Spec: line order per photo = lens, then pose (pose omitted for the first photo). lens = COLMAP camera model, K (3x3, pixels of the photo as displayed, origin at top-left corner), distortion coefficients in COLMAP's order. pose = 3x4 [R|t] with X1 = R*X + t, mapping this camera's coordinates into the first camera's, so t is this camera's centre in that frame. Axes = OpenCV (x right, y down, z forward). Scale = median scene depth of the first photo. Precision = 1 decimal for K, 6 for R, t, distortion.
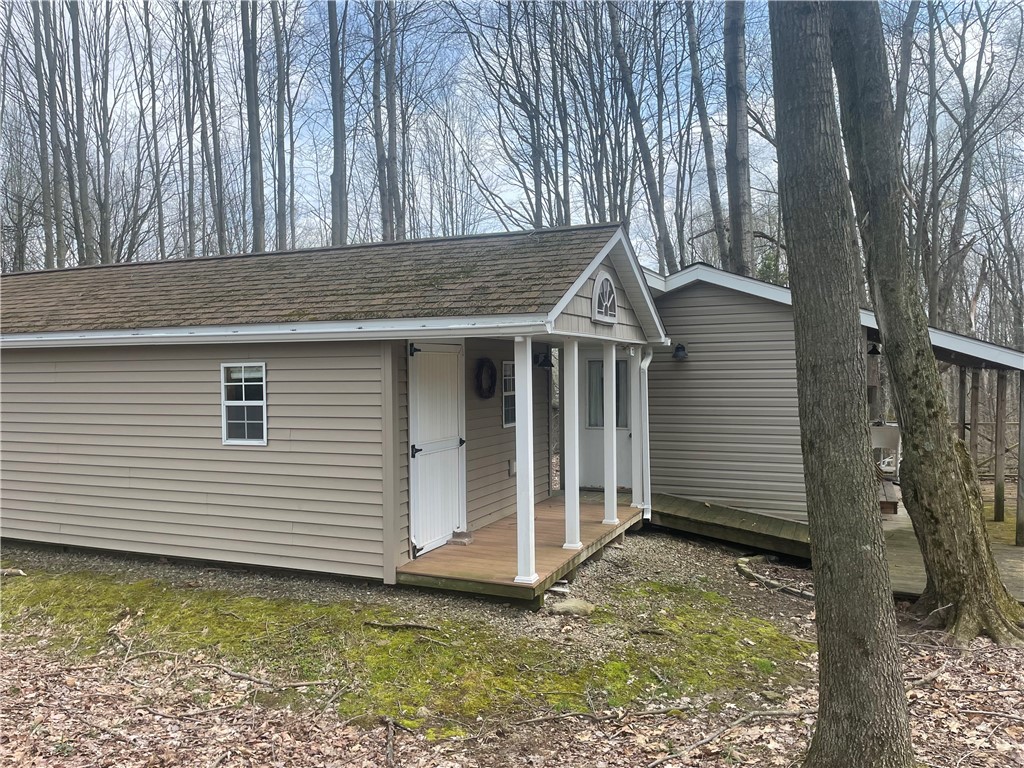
lens RADIAL K [[768.7, 0, 516.3], [0, 768.7, 388.9], [0, 0, 1]] dist [0.089346, -0.113634]
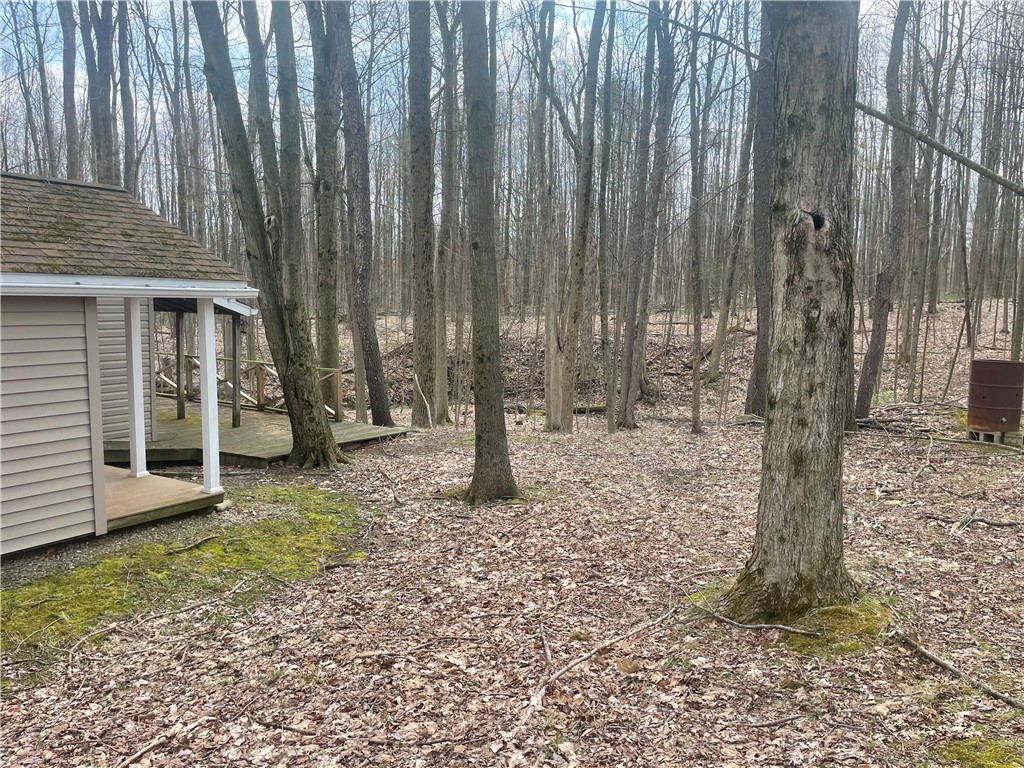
lens RADIAL K [[762.0, 0, 513.3], [0, 762.0, 385.4], [0, 0, 1]] dist [0.089485, -0.119464]
pose [[0.146551, -0.097933, 0.984343, -1.005949], [0.006155, 0.995158, 0.098093, -0.039620], [-0.989184, -0.008317, 0.146444, 0.290357]]
